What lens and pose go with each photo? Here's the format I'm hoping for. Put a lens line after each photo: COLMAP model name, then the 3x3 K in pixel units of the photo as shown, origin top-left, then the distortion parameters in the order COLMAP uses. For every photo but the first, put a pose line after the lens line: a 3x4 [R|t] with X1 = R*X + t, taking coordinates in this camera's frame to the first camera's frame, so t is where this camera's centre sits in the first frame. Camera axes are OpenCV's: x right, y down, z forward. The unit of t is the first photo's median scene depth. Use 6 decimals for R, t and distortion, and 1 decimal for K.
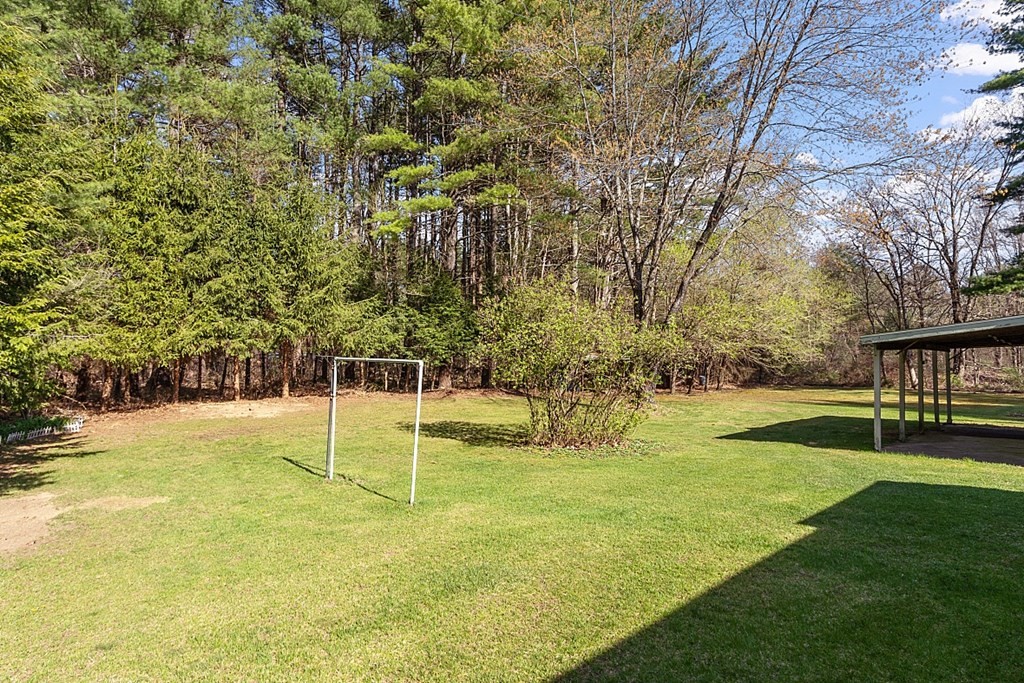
lens RADIAL K [[560.7, 0, 511.9], [0, 560.7, 336.1], [0, 0, 1]] dist [0.002428, 0.000752]
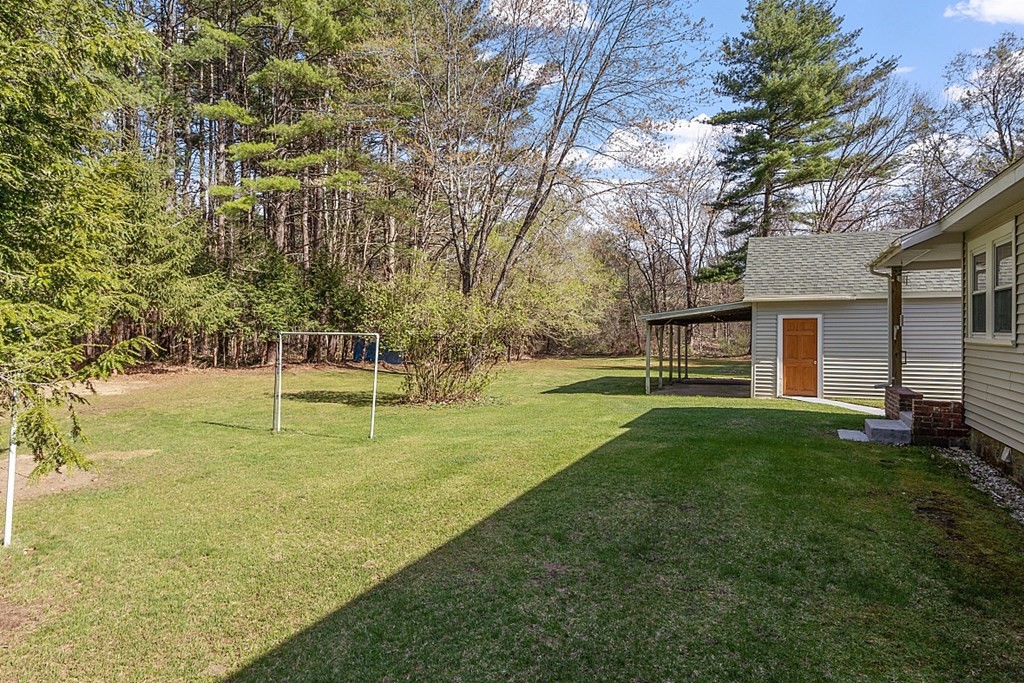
lens RADIAL K [[560.7, 0, 511.9], [0, 560.7, 336.1], [0, 0, 1]] dist [0.002428, 0.000752]
pose [[0.933934, -0.007097, 0.357376, -0.101057], [-0.008614, 0.999066, 0.042352, -0.003114], [-0.357342, -0.042632, 0.933000, -0.115200]]
